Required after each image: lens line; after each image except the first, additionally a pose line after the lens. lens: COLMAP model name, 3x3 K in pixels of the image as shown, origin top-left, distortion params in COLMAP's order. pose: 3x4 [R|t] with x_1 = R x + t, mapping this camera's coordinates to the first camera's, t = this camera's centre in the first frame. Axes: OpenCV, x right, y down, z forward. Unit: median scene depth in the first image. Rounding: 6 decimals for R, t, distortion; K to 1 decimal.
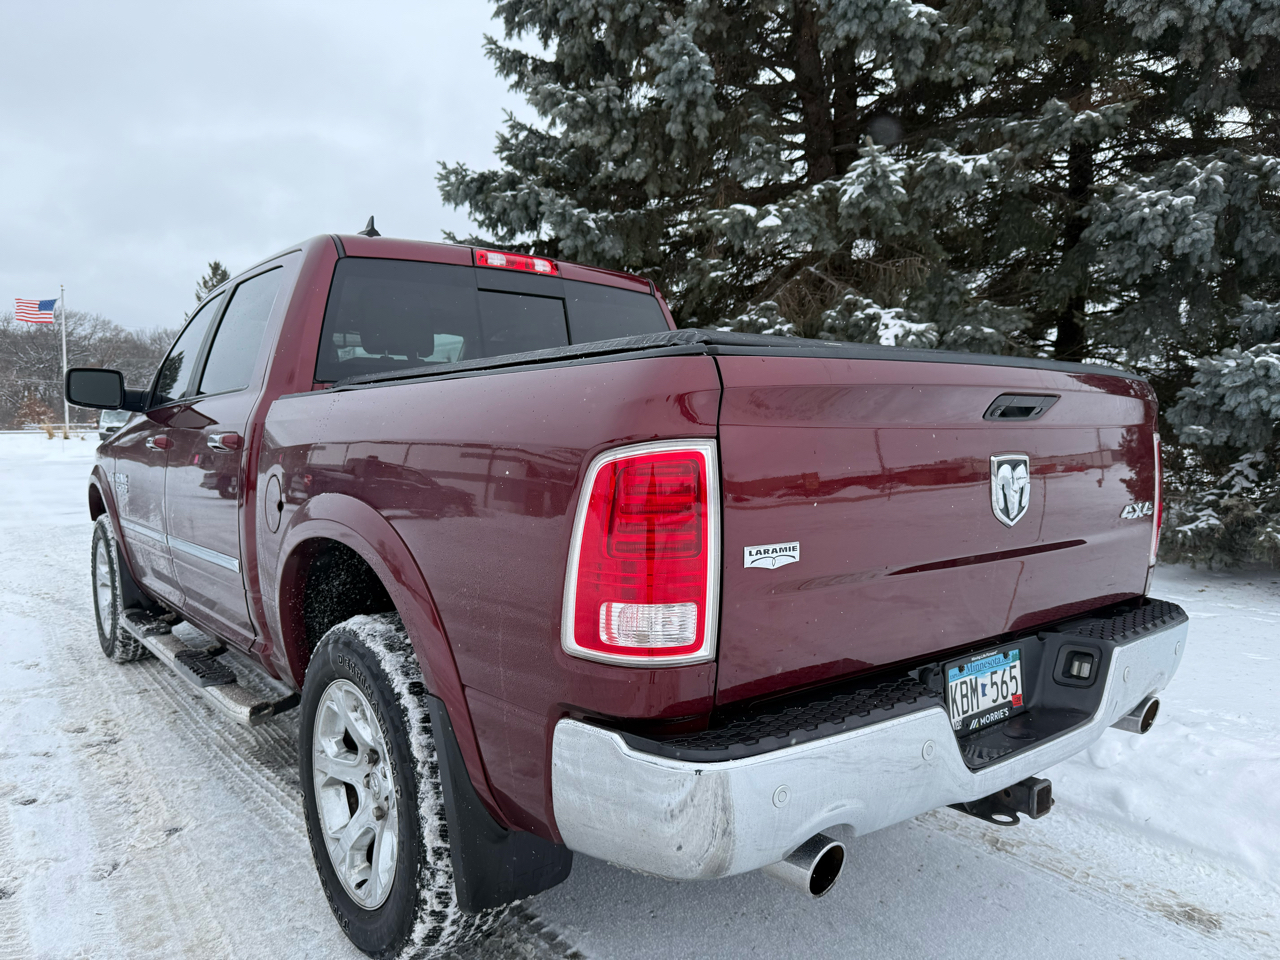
lens RADIAL K [[900.2, 0, 626.9], [0, 900.2, 483.4], [0, 0, 1]] dist [0.041477, -0.054232]
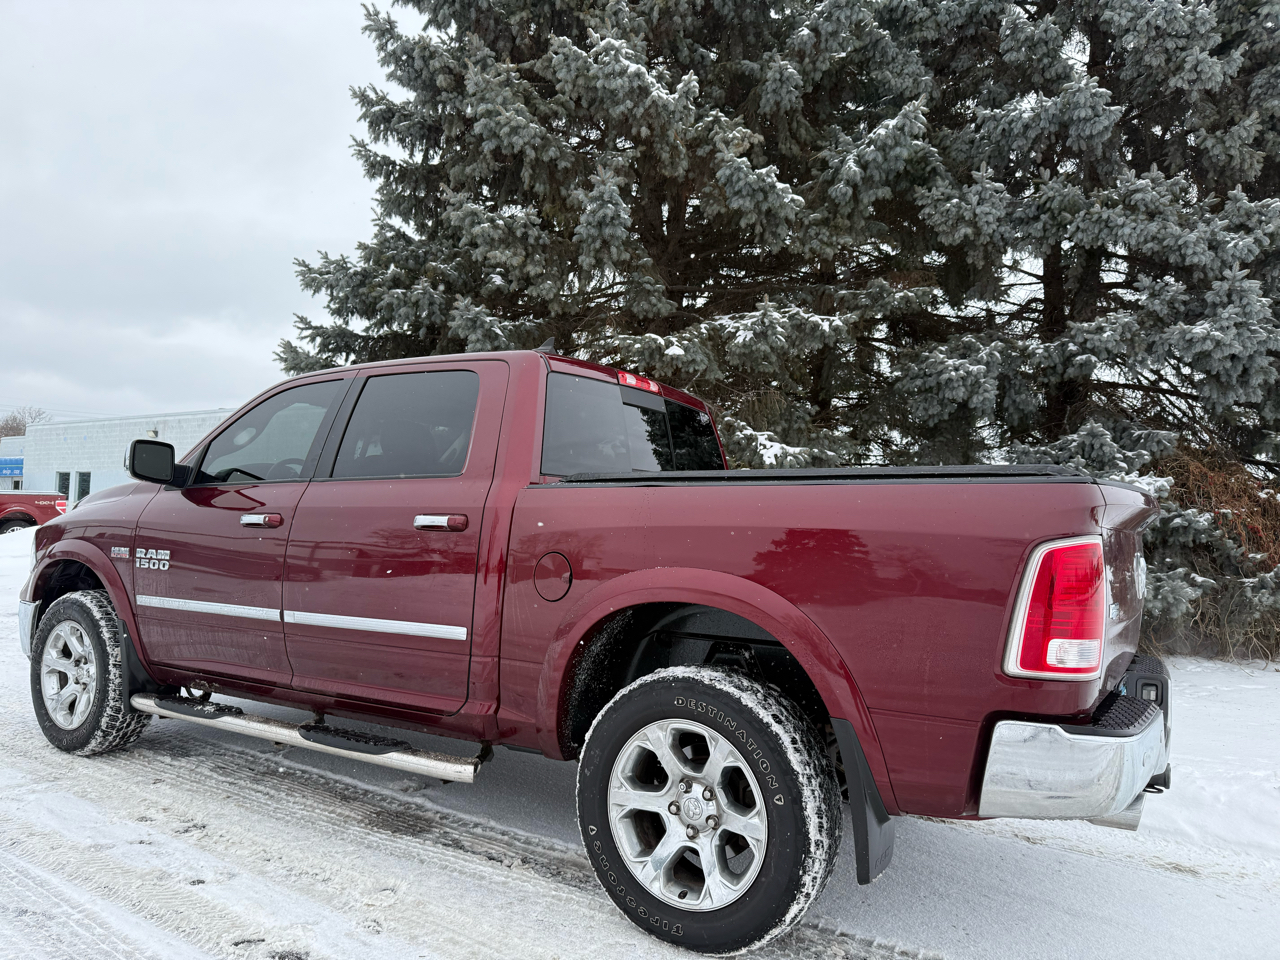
lens RADIAL K [[900.2, 0, 633.3], [0, 900.2, 492.0], [0, 0, 1]] dist [0.041477, -0.054232]
pose [[0.942737, 0.050513, 0.329690, -0.284533], [-0.017309, 0.994543, -0.102882, 0.012564], [-0.333088, 0.091284, 0.938467, -0.058508]]
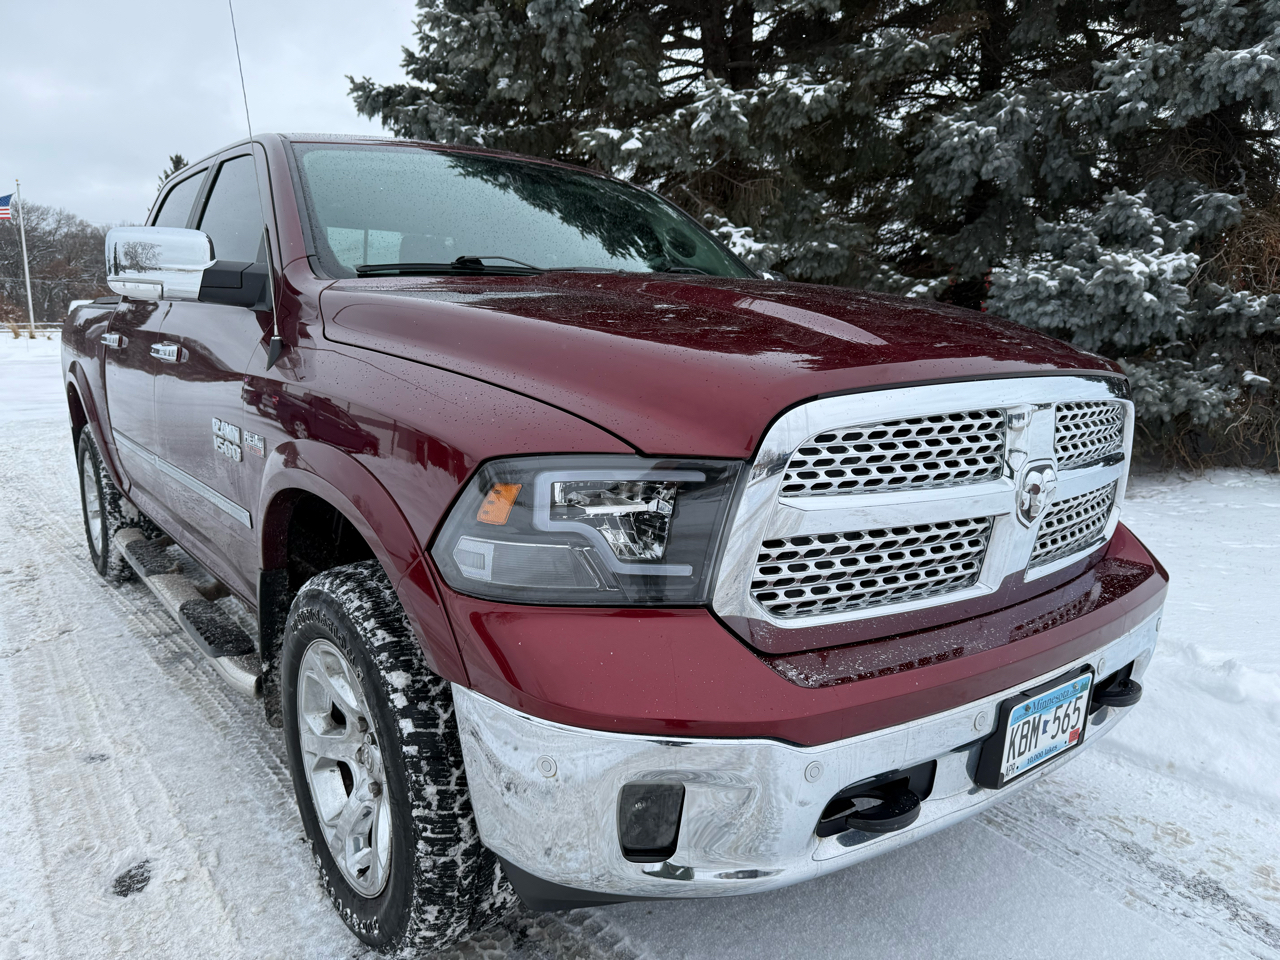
lens RADIAL K [[900.2, 0, 638.4], [0, 900.2, 482.1], [0, 0, 1]] dist [0.041477, -0.054232]
pose [[0.999633, -0.001121, 0.027051, 0.146010], [-0.001737, 0.994426, 0.105422, 0.003840], [-0.027018, -0.105430, 0.994060, -0.152087]]
